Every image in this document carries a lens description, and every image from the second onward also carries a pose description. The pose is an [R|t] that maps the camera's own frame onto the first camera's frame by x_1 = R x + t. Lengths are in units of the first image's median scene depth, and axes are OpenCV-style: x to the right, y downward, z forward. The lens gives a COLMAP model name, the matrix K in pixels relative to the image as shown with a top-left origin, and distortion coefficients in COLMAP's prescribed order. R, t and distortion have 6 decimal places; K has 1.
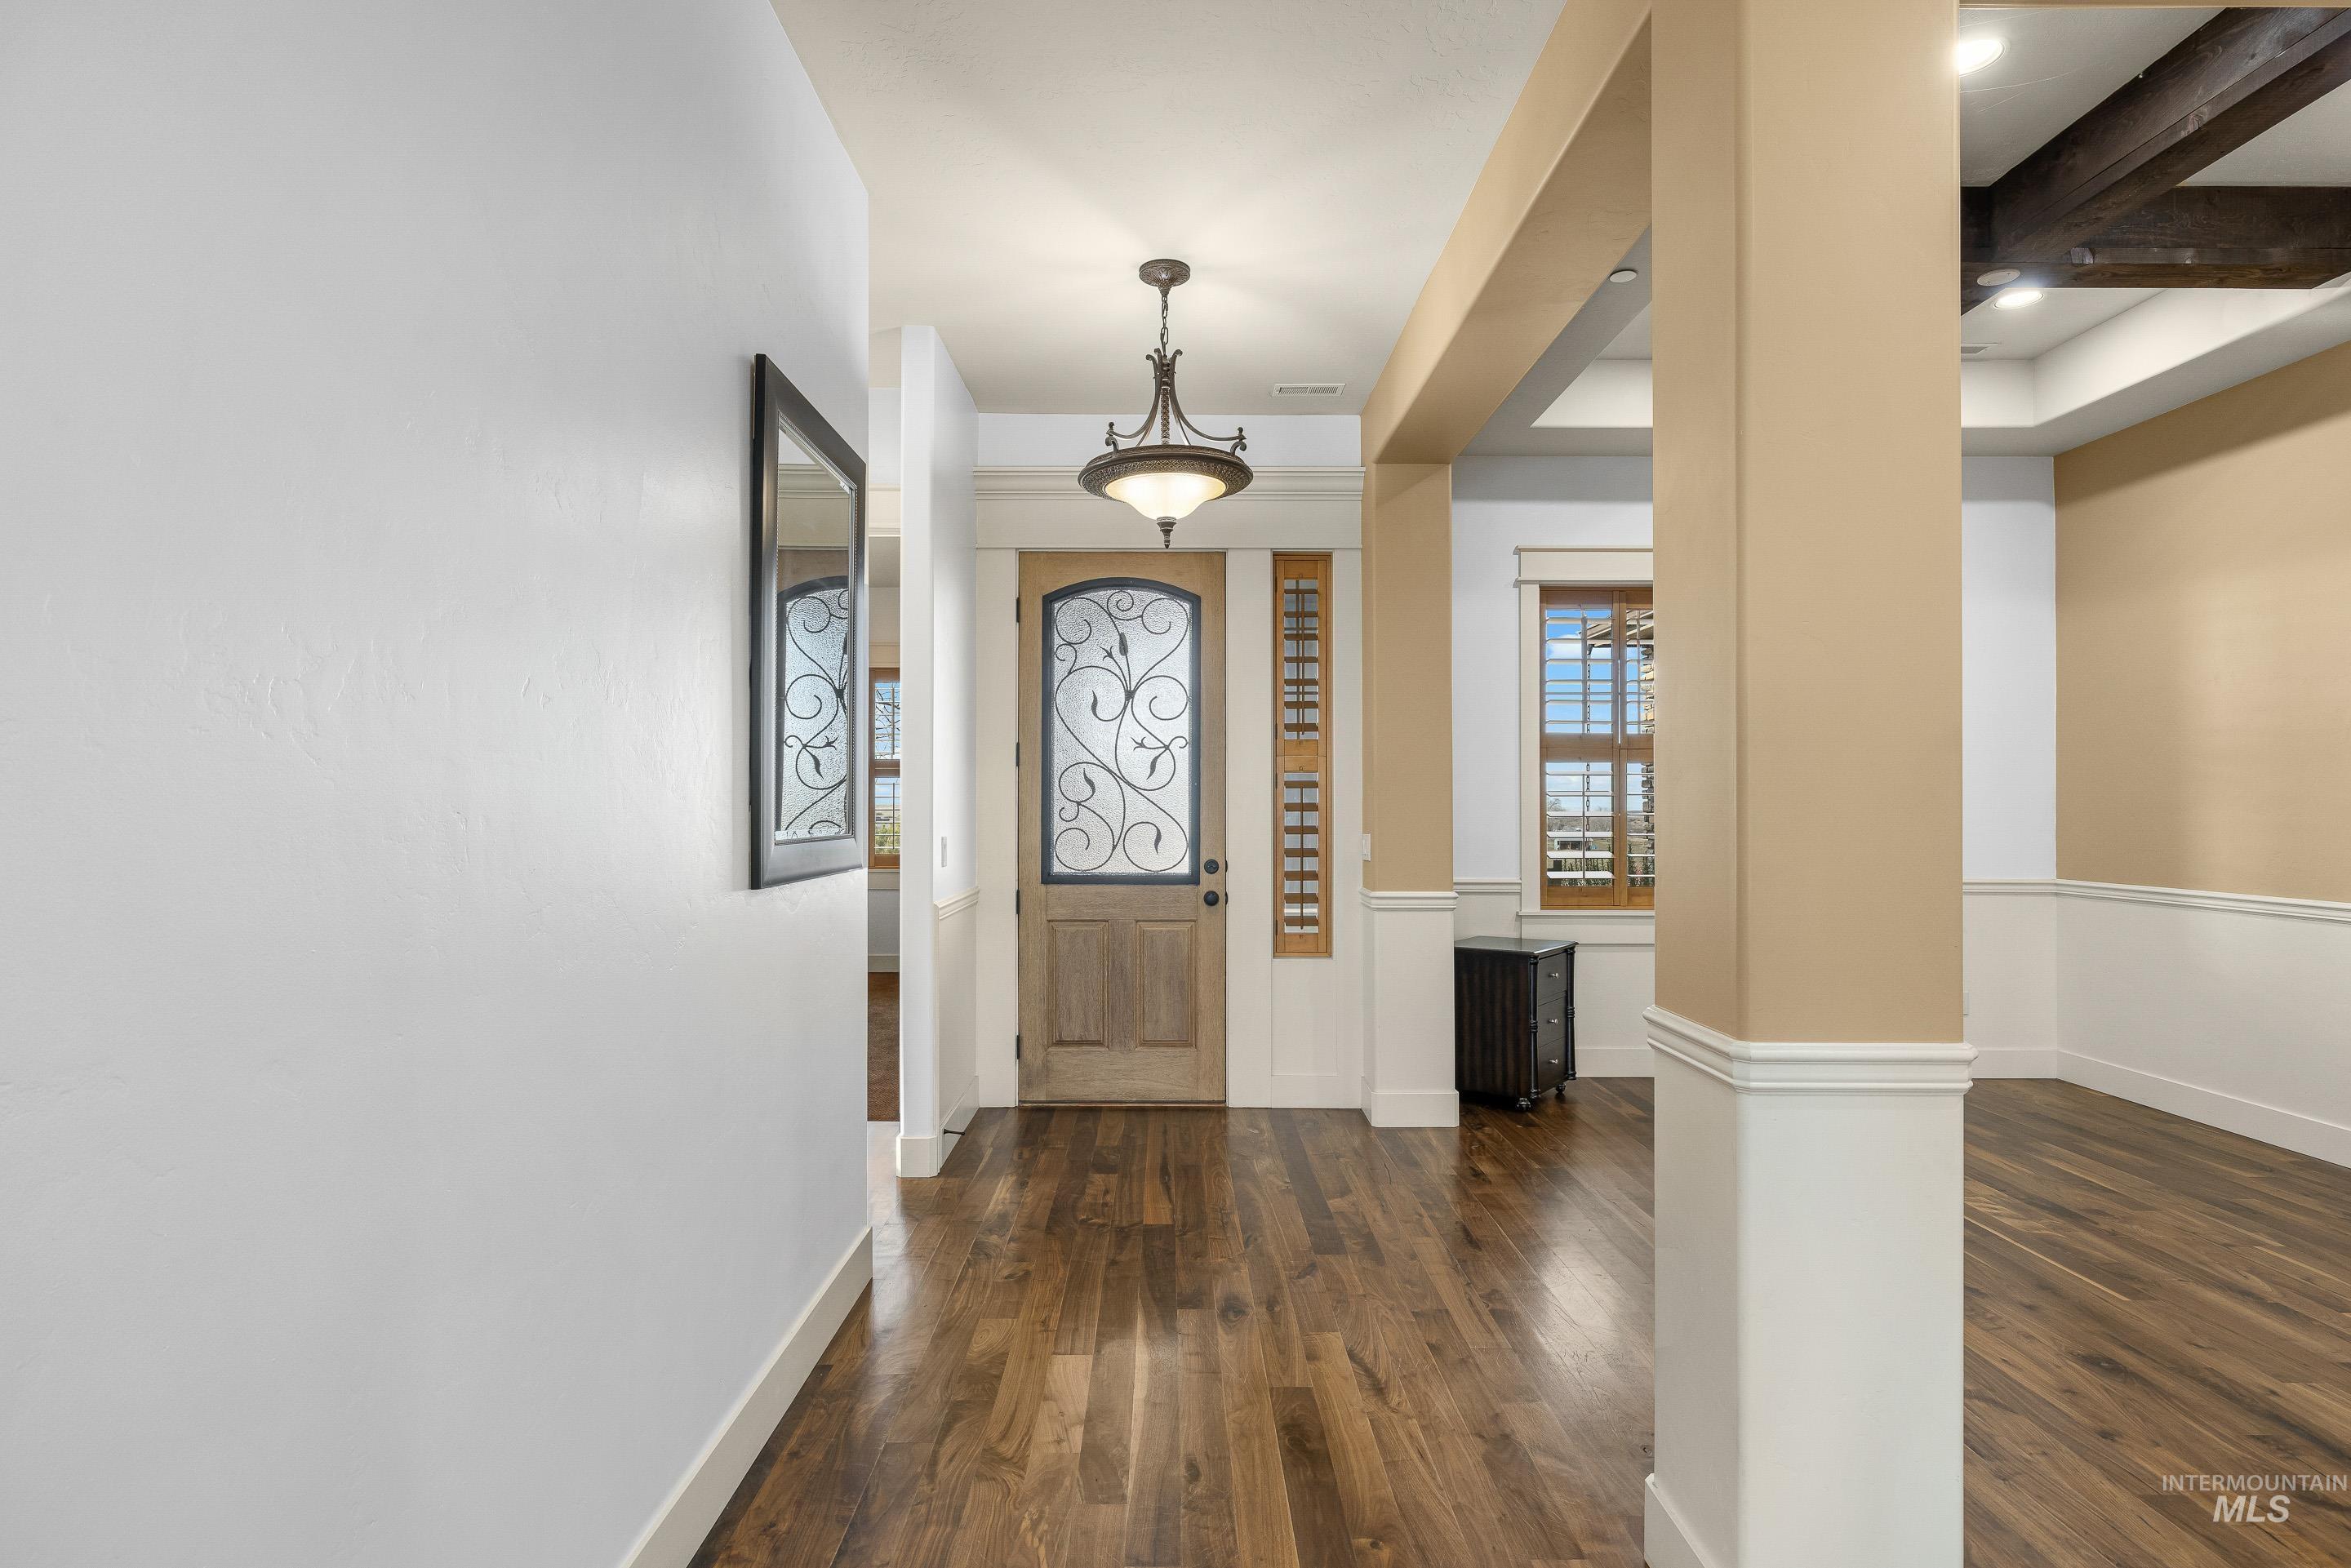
lens RADIAL K [[1215.3, 0, 1175.1], [0, 1215.3, 791.5], [0, 0, 1]] dist [-0.001719, -0.000959]
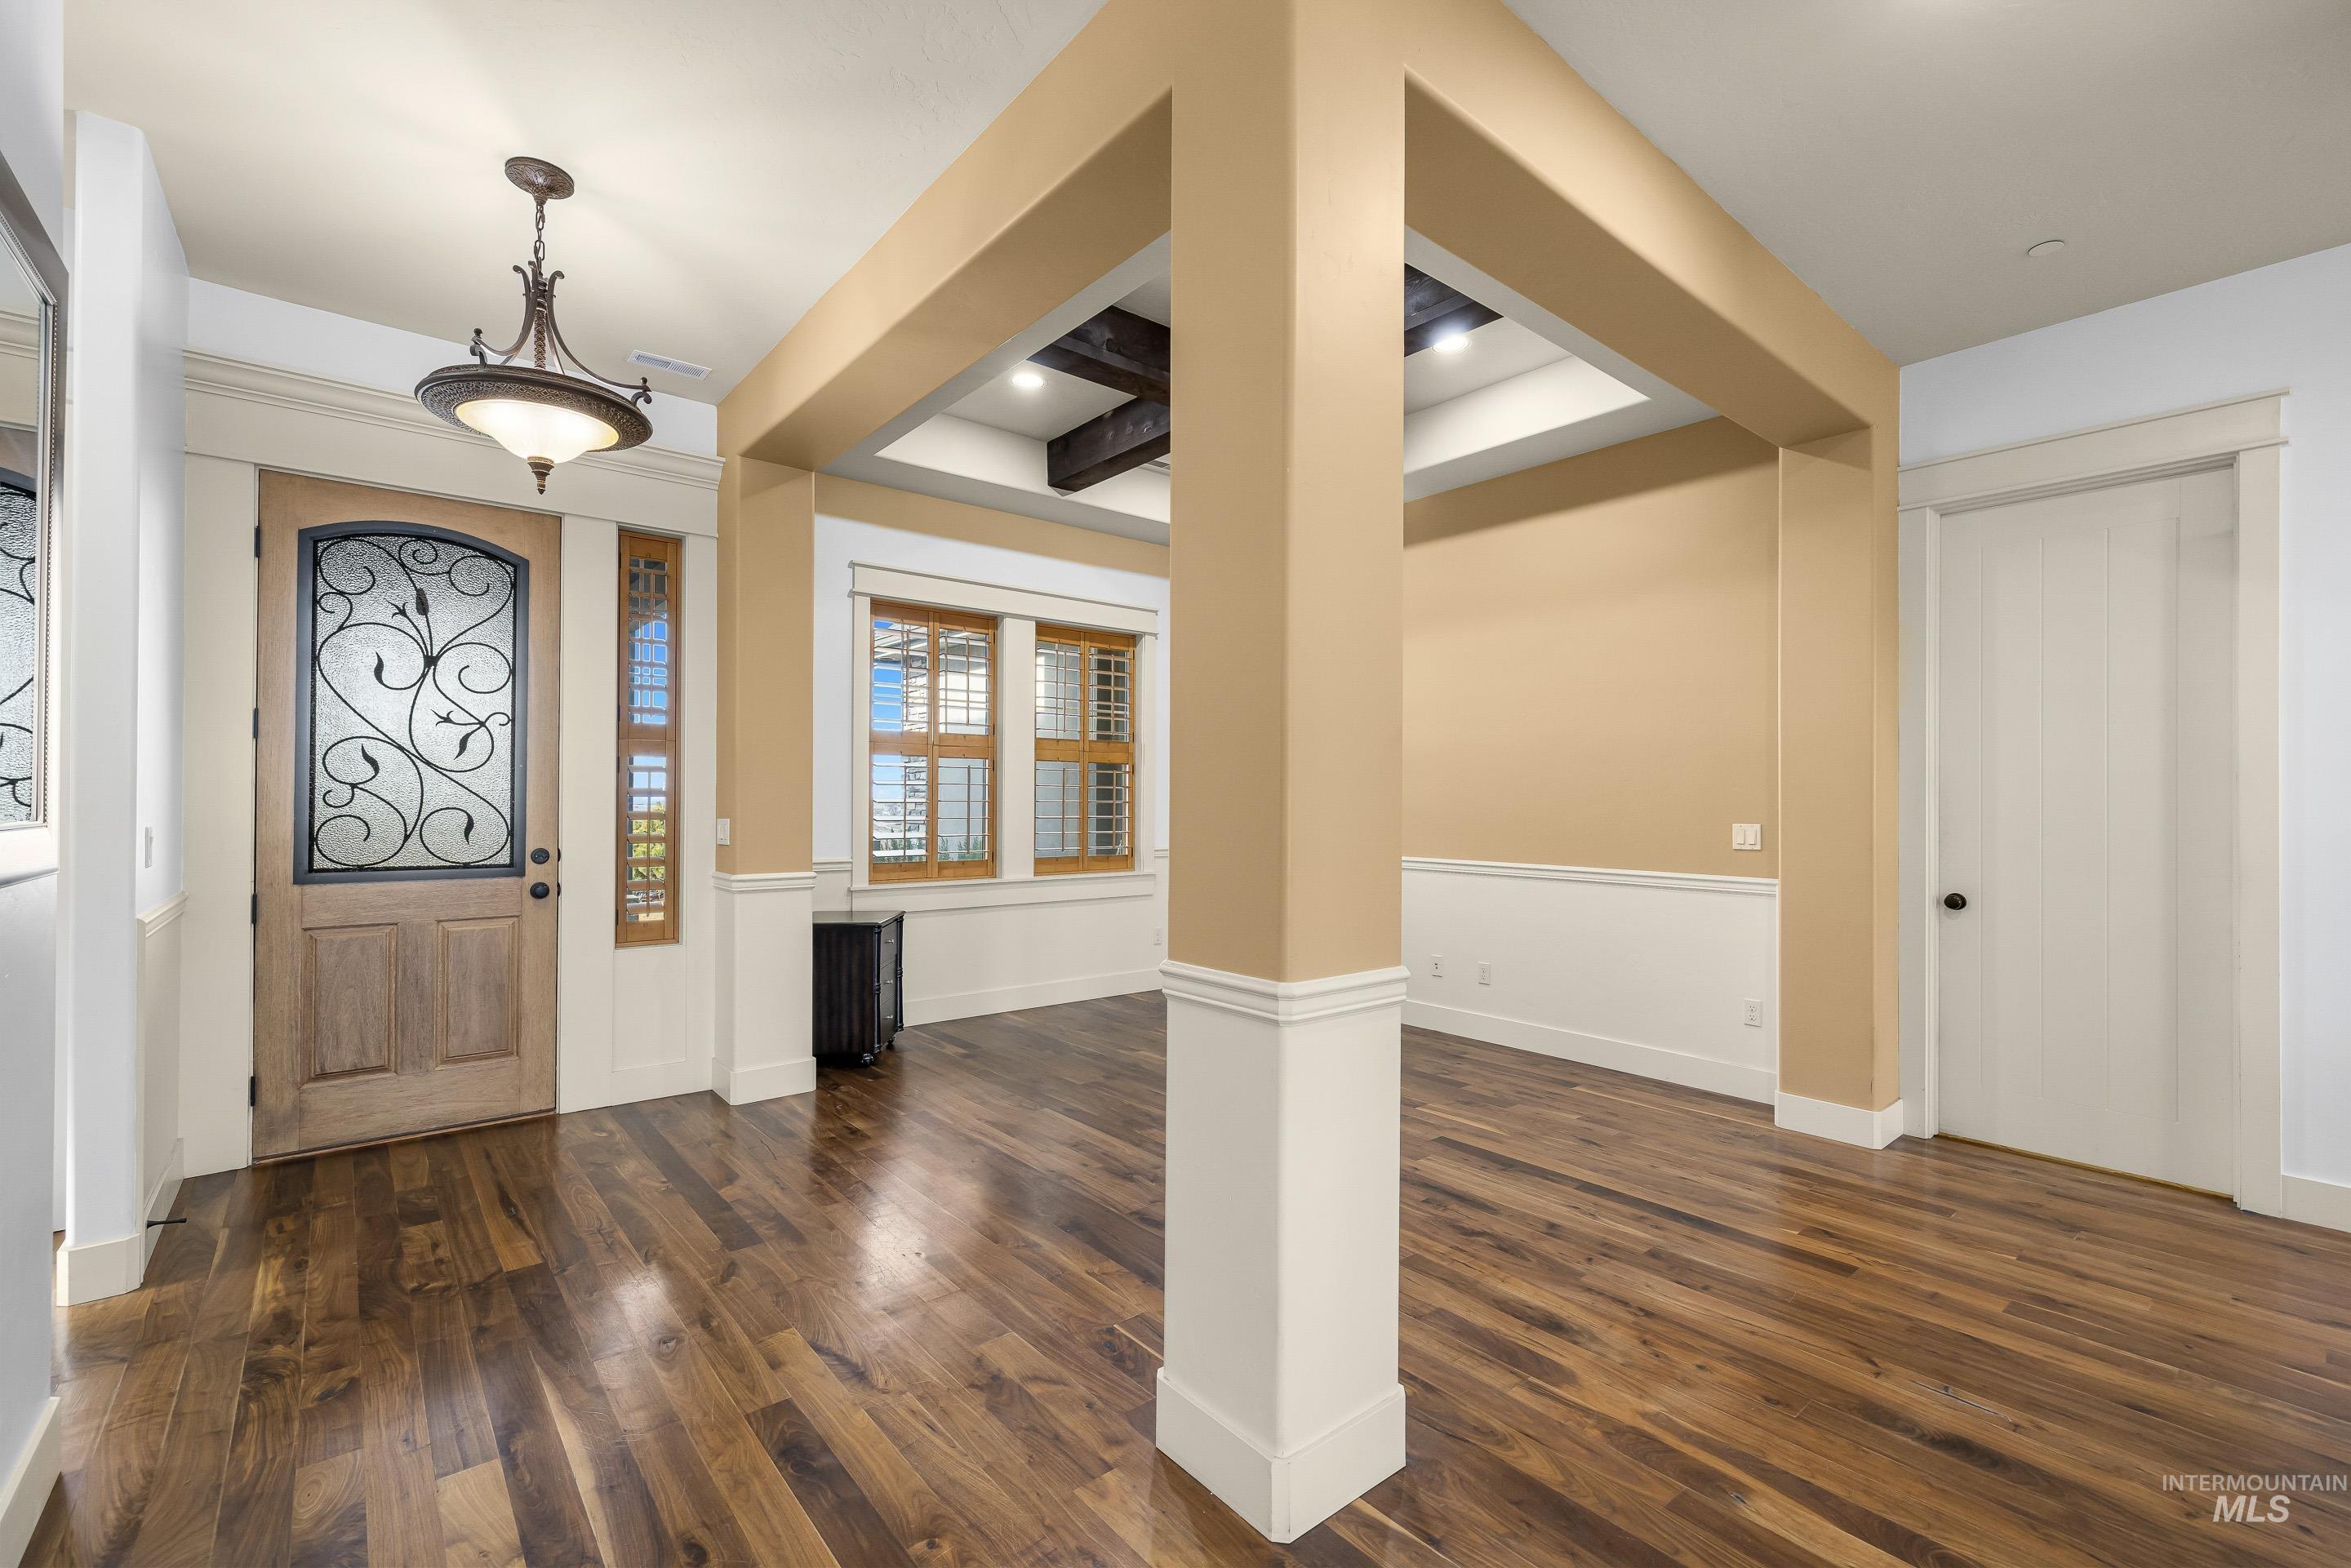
lens RADIAL K [[1001.9, 0, 1175.7], [0, 1001.9, 790.7], [0, 0, 1]] dist [0.001654, -0.000038]
pose [[0.771111, 0.007778, 0.636653, -0.093082], [-0.010861, 0.999941, 0.000940, 0.007145], [-0.636608, -0.007640, 0.771149, 0.122347]]
